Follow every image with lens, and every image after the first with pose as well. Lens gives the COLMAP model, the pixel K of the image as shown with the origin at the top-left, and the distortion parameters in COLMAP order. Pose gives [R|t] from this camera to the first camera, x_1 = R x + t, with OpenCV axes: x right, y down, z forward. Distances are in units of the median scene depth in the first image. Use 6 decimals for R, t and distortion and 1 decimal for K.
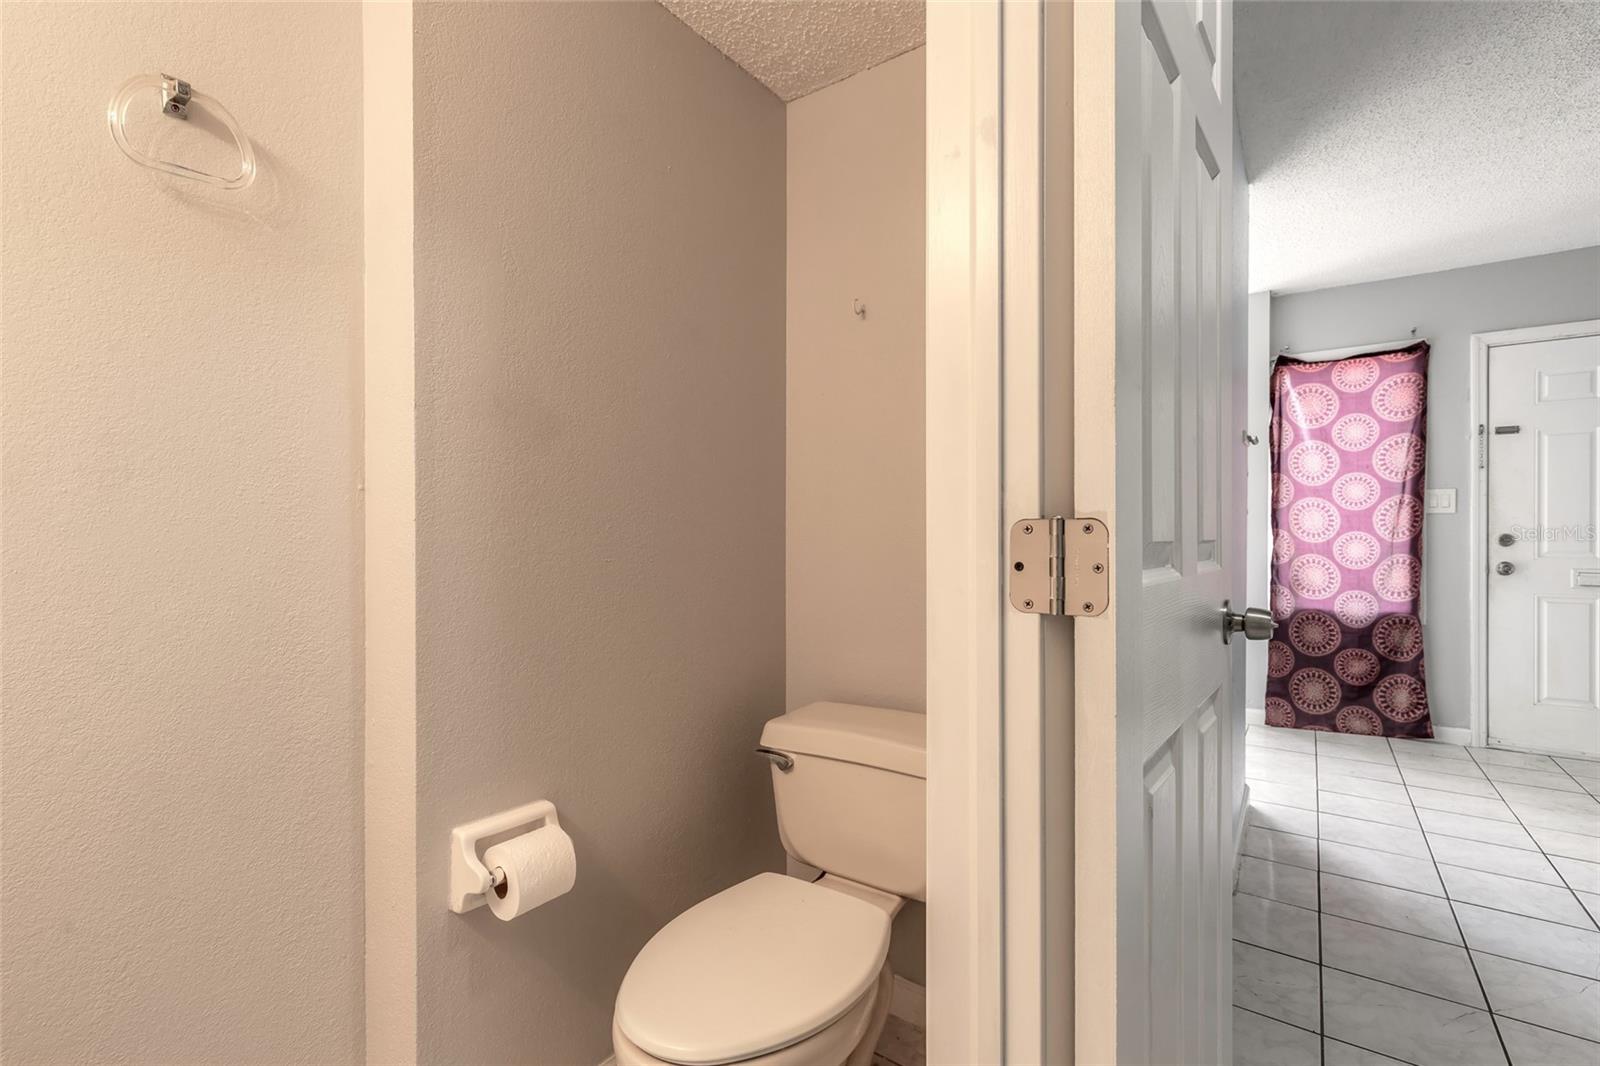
lens RADIAL K [[722.2, 0, 792.3], [0, 722.2, 538.4], [0, 0, 1]] dist [0.002387, 0.000139]
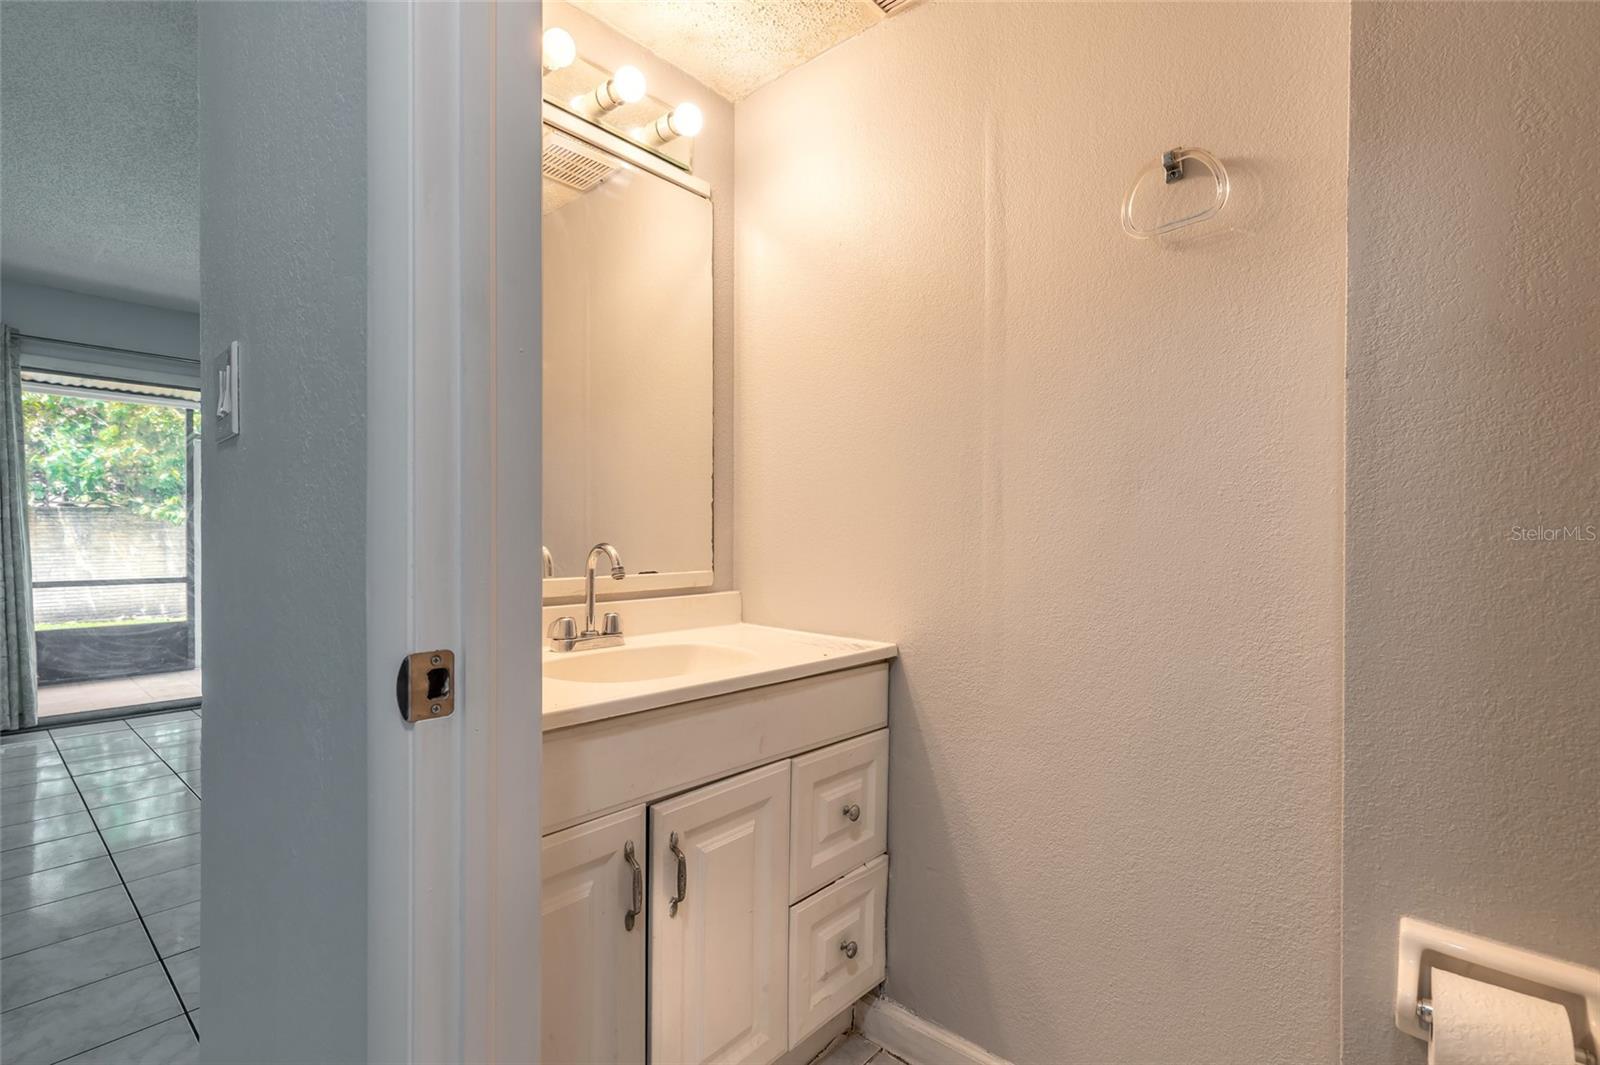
lens RADIAL K [[722.2, 0, 792.3], [0, 722.2, 537.9], [0, 0, 1]] dist [0.002387, 0.000139]
pose [[-0.097404, 0.007133, -0.995219, 0.364556], [-0.004684, 0.999960, 0.007625, -0.000399], [0.995234, 0.005404, -0.097367, 0.448484]]
